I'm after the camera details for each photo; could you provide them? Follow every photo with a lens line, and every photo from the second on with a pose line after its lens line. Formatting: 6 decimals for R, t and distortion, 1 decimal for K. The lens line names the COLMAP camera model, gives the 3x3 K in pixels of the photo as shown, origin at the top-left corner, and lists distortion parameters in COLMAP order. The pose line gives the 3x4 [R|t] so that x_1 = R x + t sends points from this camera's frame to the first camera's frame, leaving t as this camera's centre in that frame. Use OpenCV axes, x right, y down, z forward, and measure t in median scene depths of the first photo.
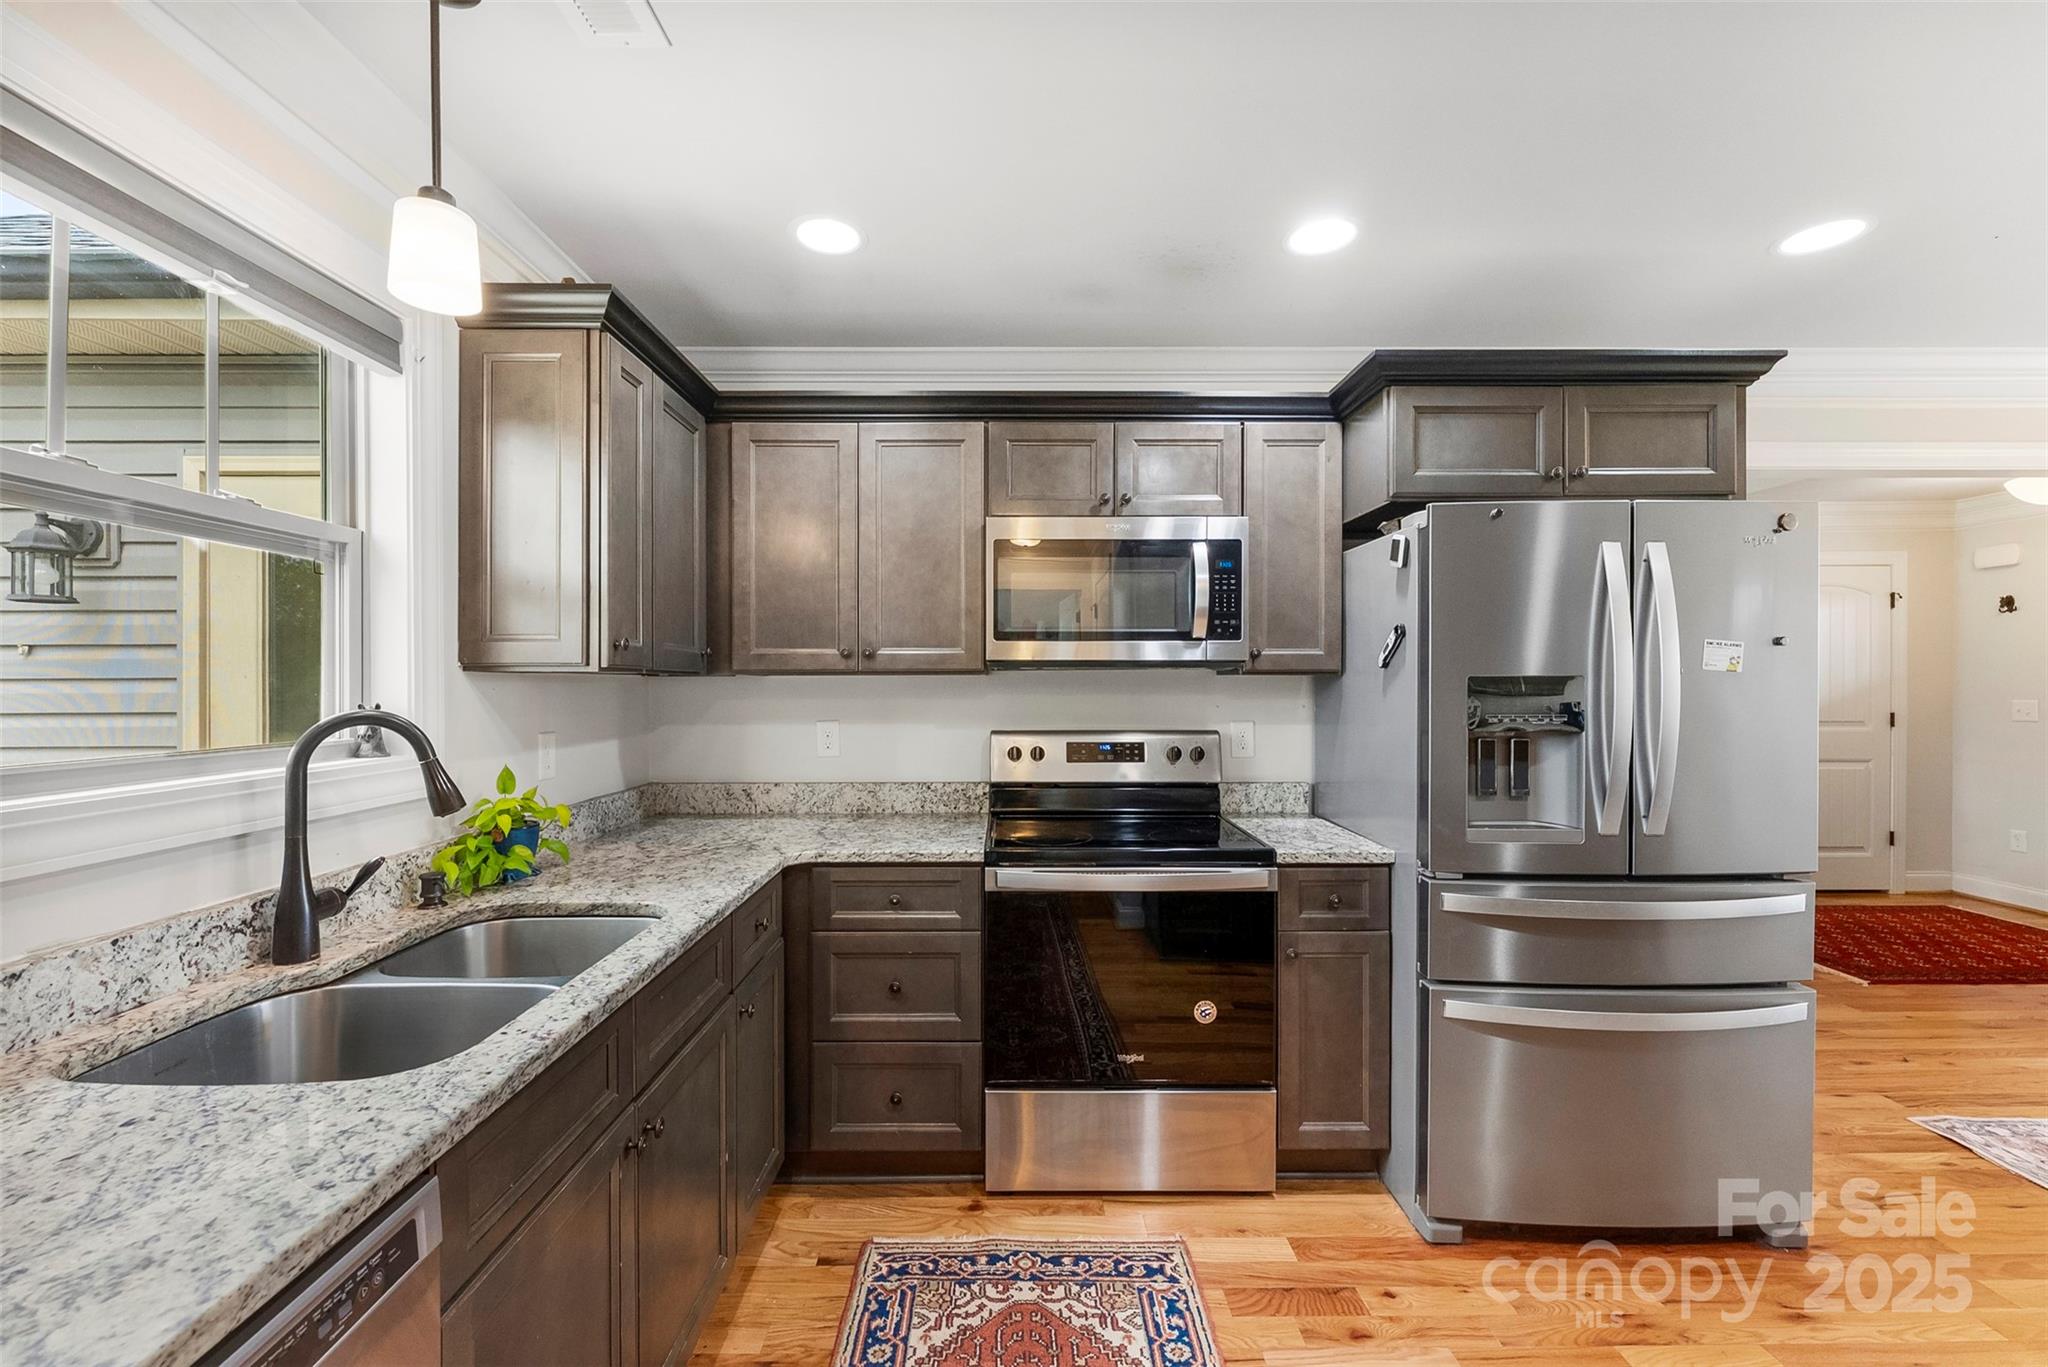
lens RADIAL K [[841.1, 0, 1024.3], [0, 841.1, 687.8], [0, 0, 1]] dist [0.003517, 0.000370]
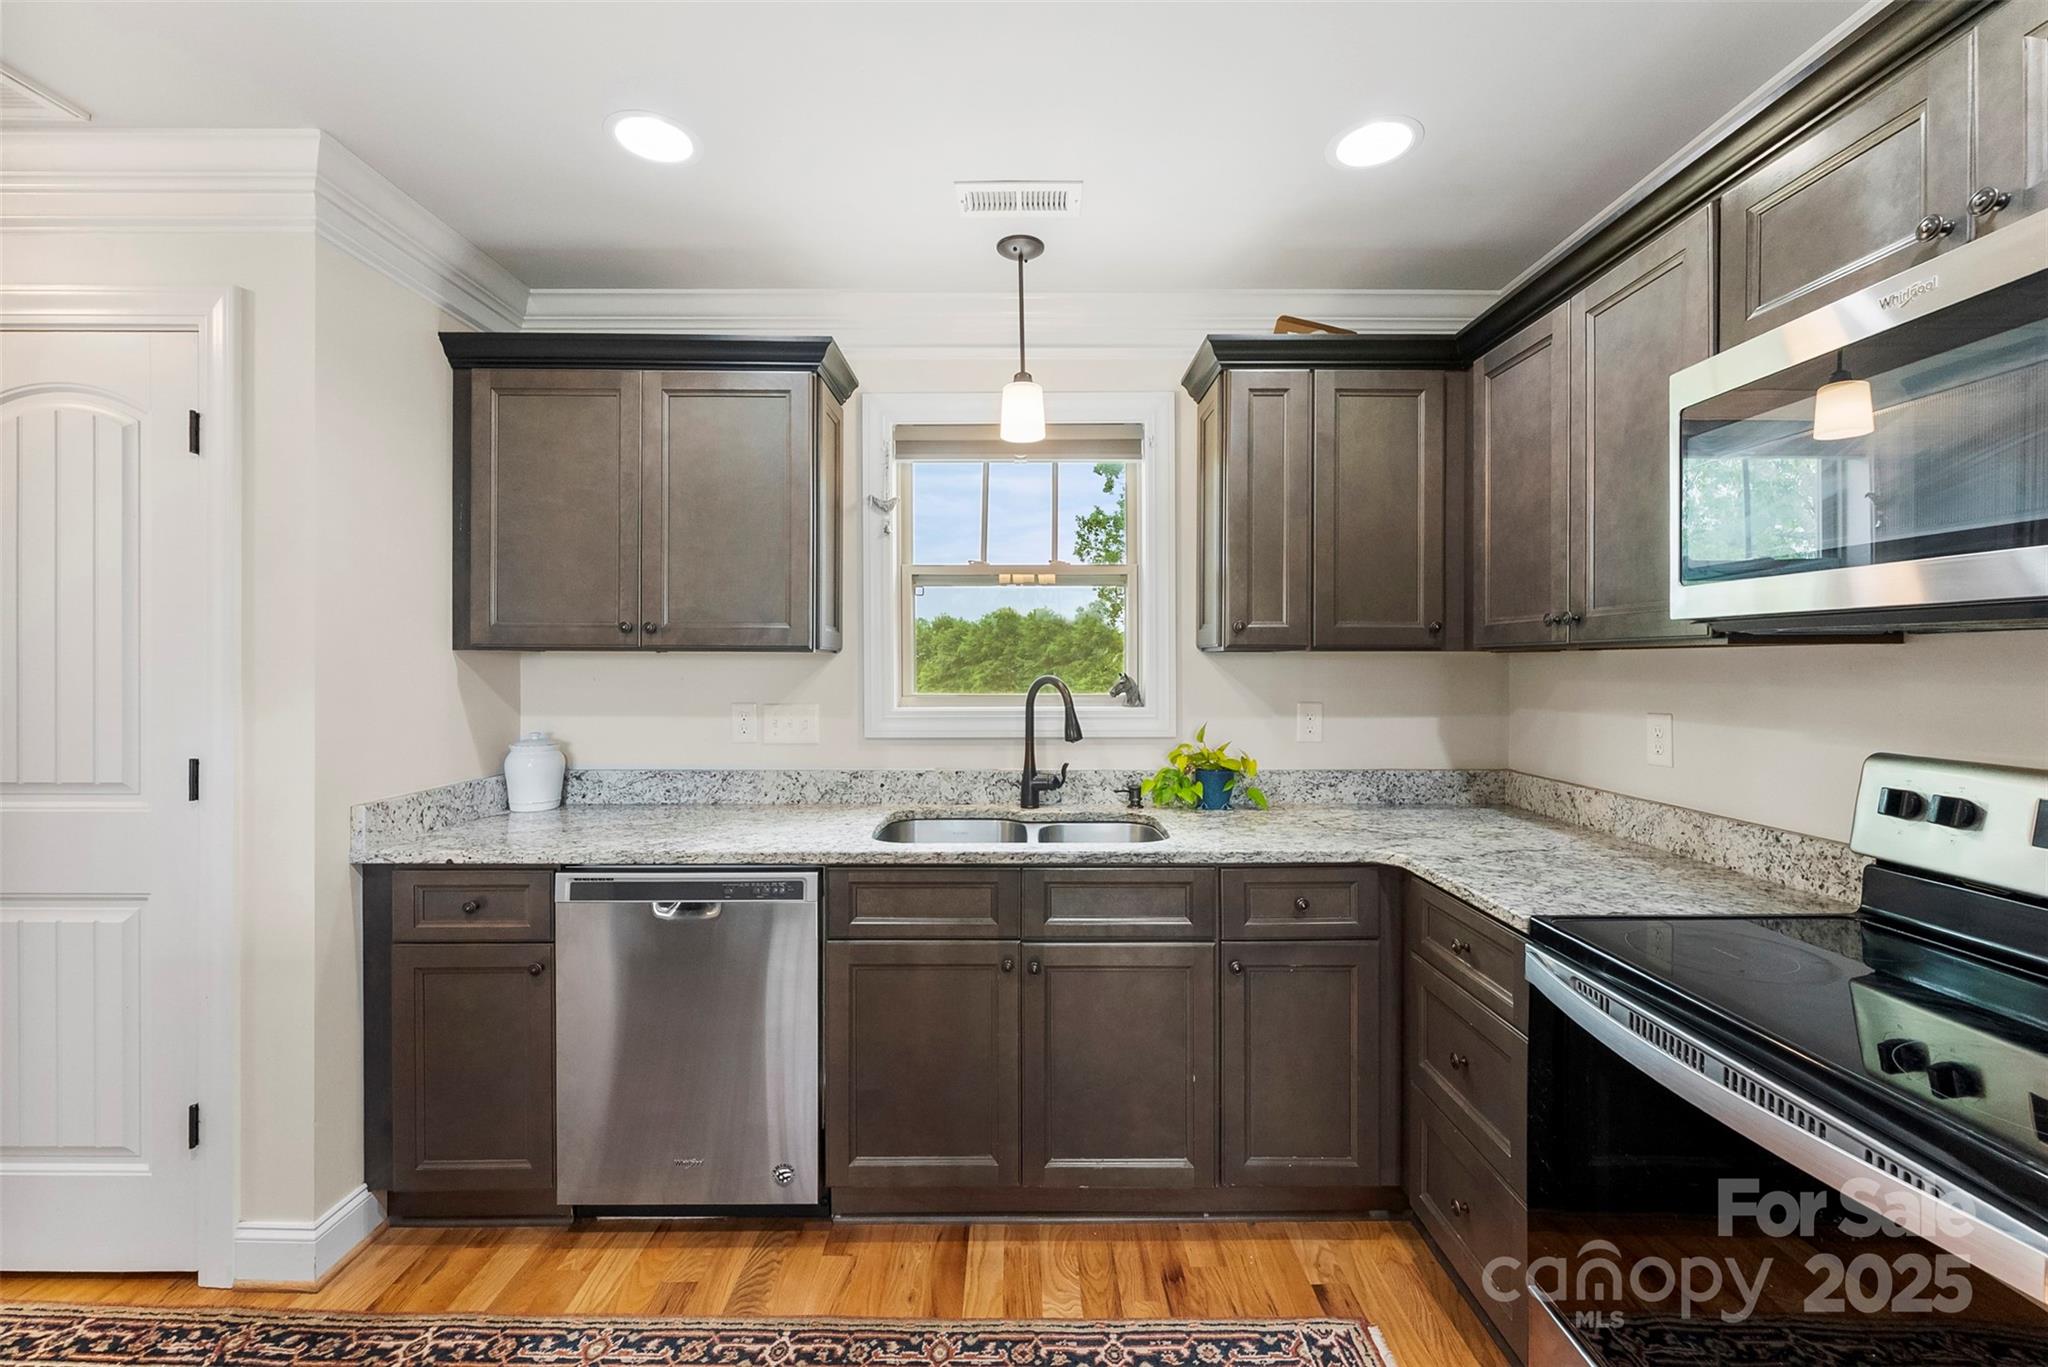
lens RADIAL K [[849.9, 0, 1026.8], [0, 849.9, 672.6], [0, 0, 1]] dist [-0.001368, -0.000140]
pose [[-0.027627, 0.010852, -0.999559, 0.676257], [-0.007946, 0.999907, 0.011076, 0.001290], [0.999587, 0.008248, -0.027538, 0.689678]]
